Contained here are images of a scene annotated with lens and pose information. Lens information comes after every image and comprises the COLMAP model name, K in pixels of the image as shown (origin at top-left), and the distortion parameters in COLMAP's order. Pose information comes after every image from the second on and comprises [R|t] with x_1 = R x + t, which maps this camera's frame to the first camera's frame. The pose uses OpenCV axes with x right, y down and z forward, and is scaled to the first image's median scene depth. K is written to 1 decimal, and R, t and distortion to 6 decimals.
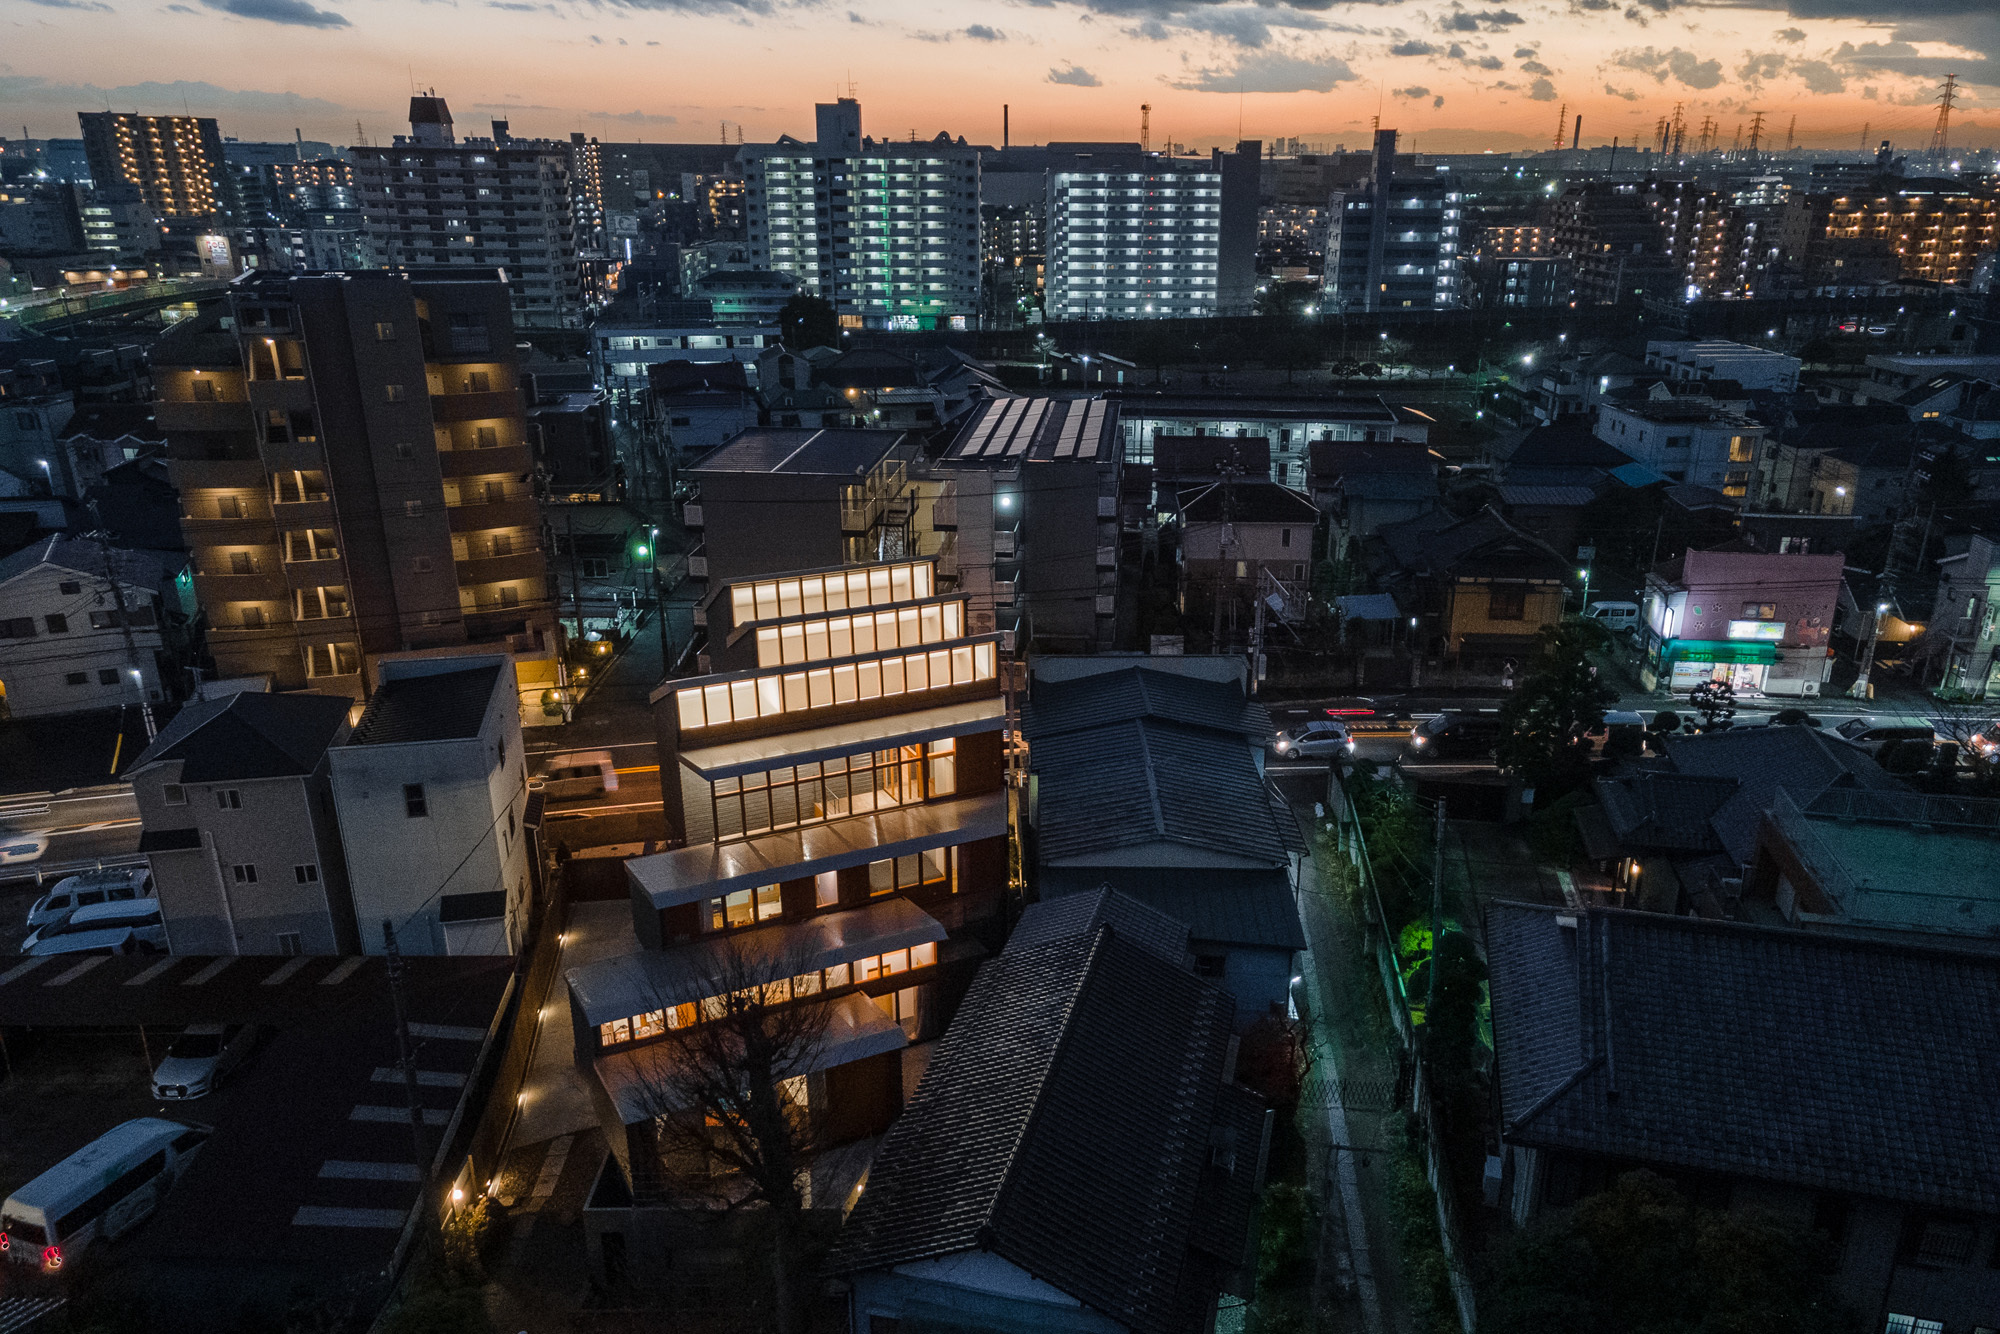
lens RADIAL K [[1363.5, 0, 1000.0], [0, 1363.5, 667.0], [0, 0, 1]] dist [0.001157, 0.000497]
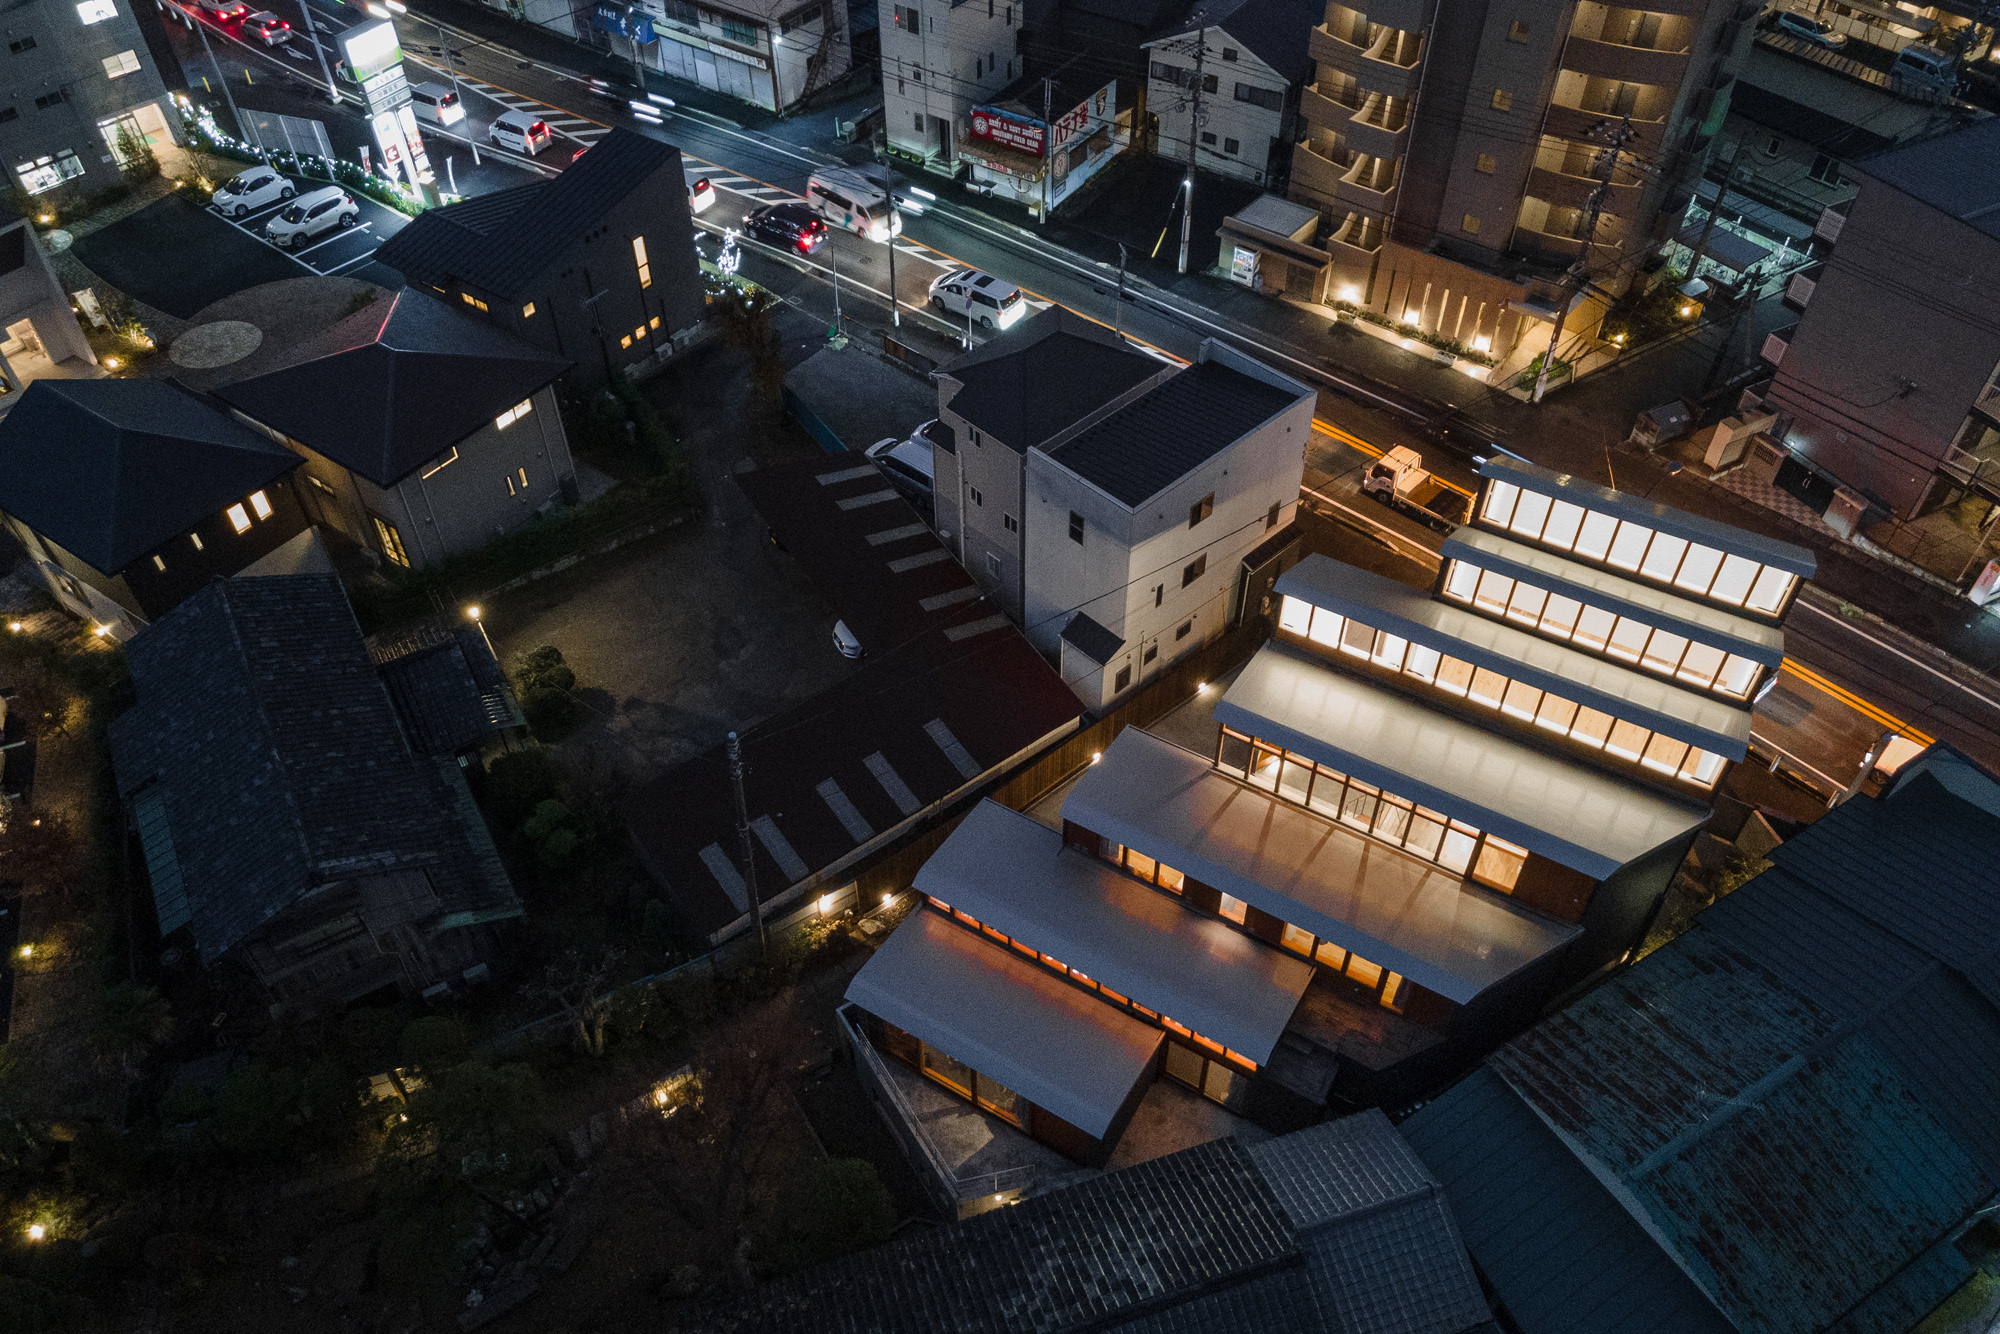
lens RADIAL K [[1363.5, 0, 1000.0], [0, 1363.5, 667.0], [0, 0, 1]] dist [0.001157, 0.000497]
pose [[0.550830, 0.595898, -0.584373, 0.177961], [-0.295328, 0.794032, 0.531315, -0.324996], [0.780620, -0.120082, 0.613362, 0.324908]]
